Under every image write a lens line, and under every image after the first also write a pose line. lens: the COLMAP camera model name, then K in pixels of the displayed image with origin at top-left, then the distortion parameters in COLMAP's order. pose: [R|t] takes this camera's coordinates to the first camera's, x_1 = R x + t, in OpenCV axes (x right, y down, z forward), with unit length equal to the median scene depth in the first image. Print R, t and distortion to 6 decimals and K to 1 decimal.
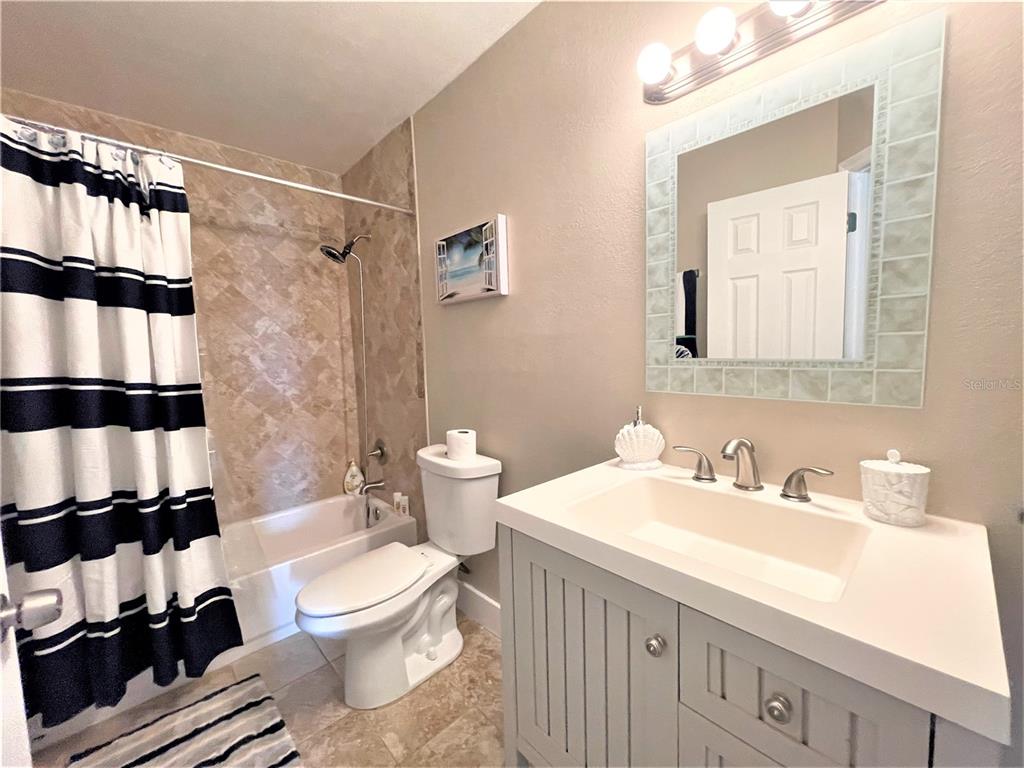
lens RADIAL K [[412.5, 0, 510.6], [0, 412.5, 384.5], [0, 0, 1]] dist [-0.000864, 0.001023]
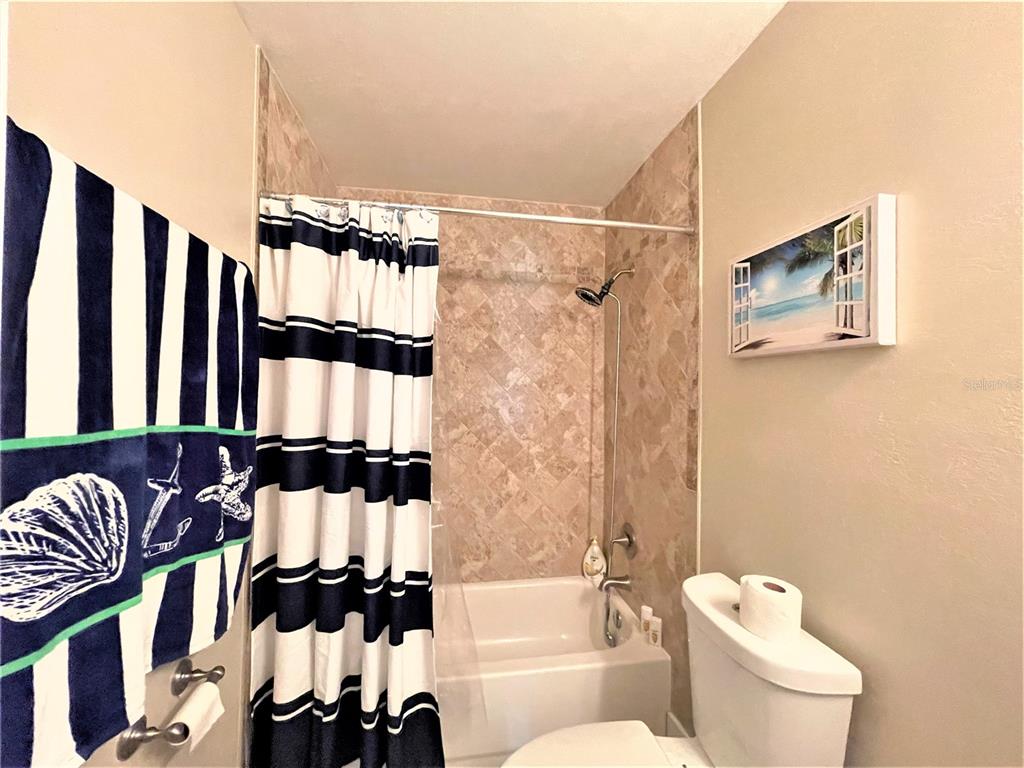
lens RADIAL K [[412.5, 0, 510.6], [0, 412.5, 384.5], [0, 0, 1]] dist [-0.000864, 0.001023]
pose [[0.825688, 0.035374, -0.563017, -0.085575], [-0.083812, 0.994648, -0.060421, -0.076860], [0.557867, 0.097076, 0.824233, 0.248704]]
